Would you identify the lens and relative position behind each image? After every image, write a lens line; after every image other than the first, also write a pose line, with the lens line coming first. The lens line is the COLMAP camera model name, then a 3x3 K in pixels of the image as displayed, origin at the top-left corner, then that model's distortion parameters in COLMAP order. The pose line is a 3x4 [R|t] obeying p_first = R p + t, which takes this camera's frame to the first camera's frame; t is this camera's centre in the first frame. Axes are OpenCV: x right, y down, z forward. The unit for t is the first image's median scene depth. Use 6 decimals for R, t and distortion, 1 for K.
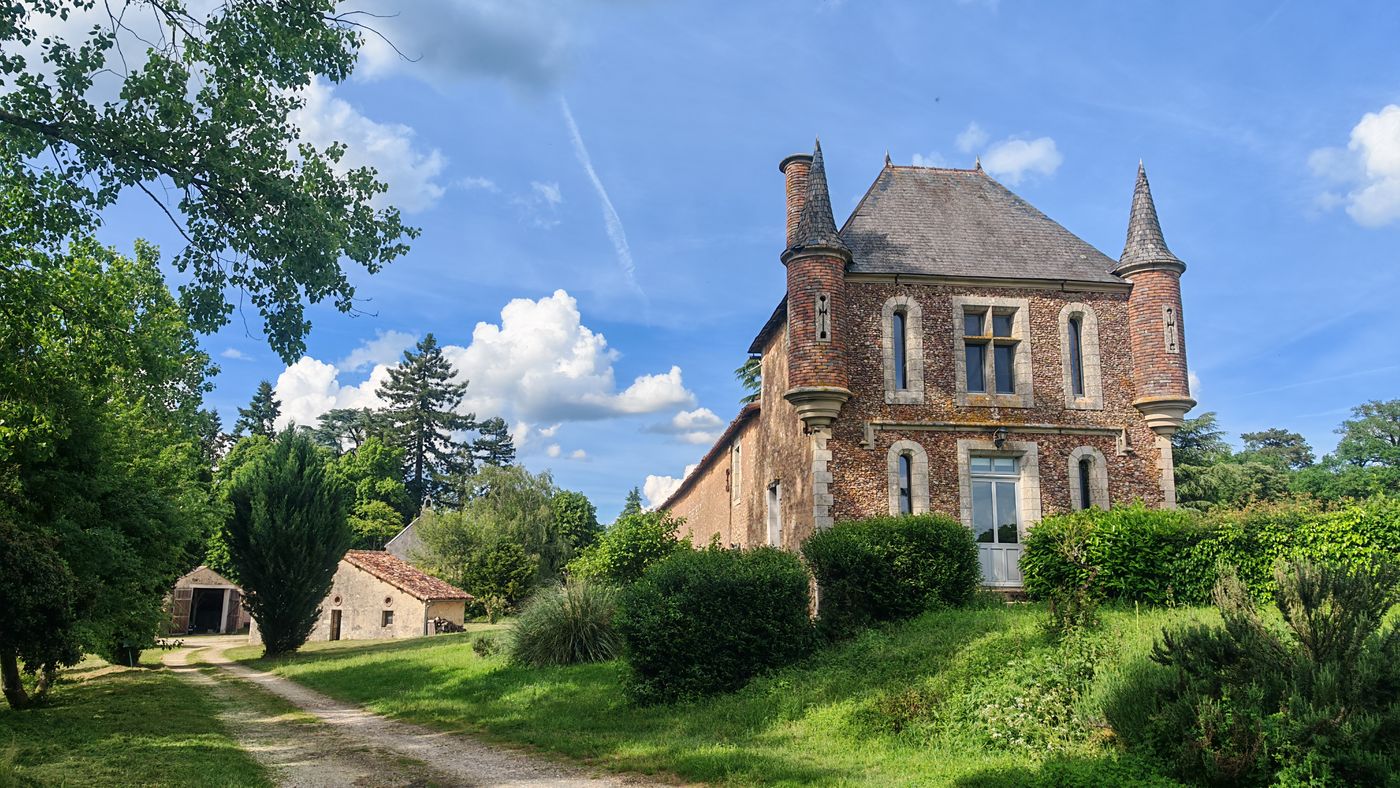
lens RADIAL K [[998.6, 0, 700.1], [0, 998.6, 435.6], [0, 0, 1]] dist [0.048195, -0.002760]
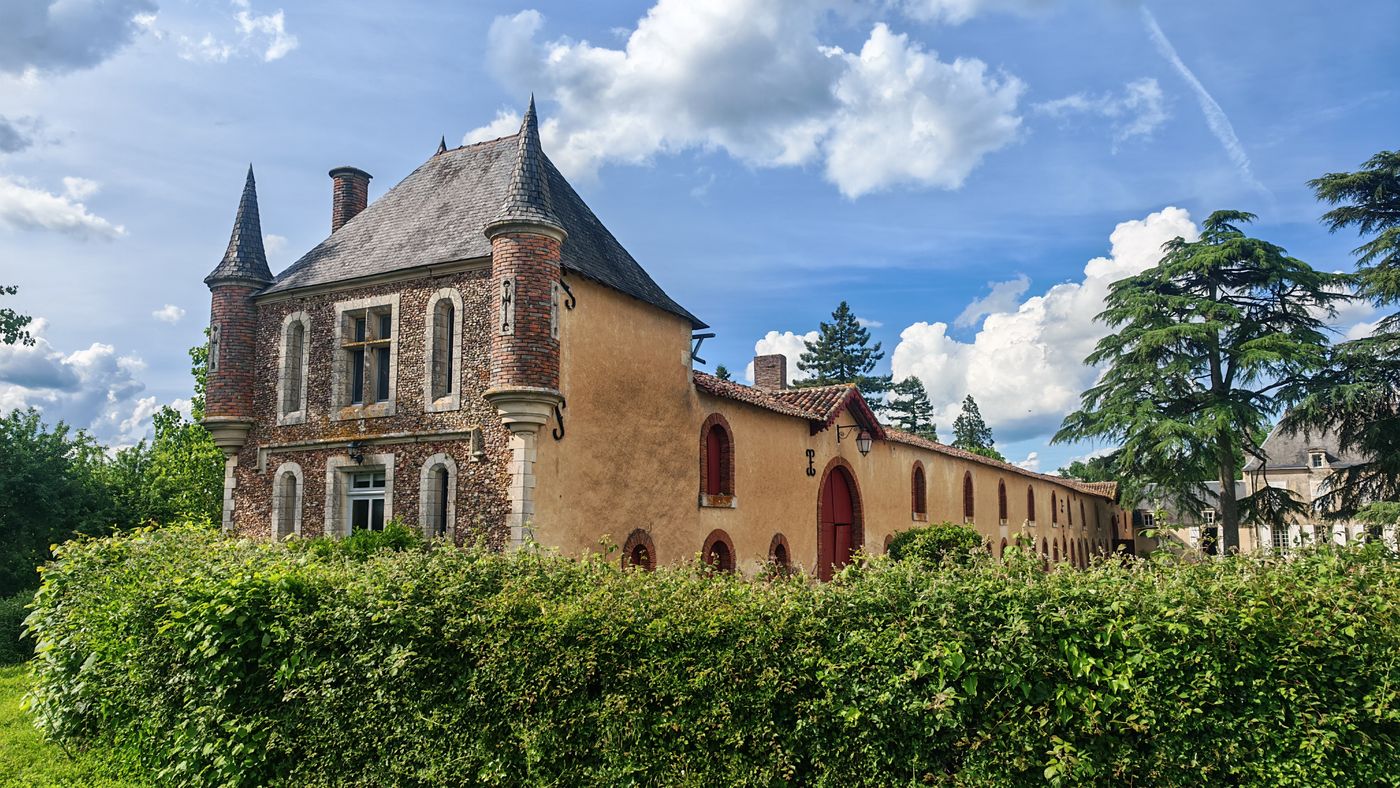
lens RADIAL K [[998.6, 0, 700.1], [0, 998.6, 435.6], [0, 0, 1]] dist [0.048195, -0.002760]
pose [[0.824743, -0.075467, -0.560449, 1.056986], [0.103531, 0.994455, 0.018447, 0.002114], [0.555949, -0.073238, 0.827983, 0.400895]]
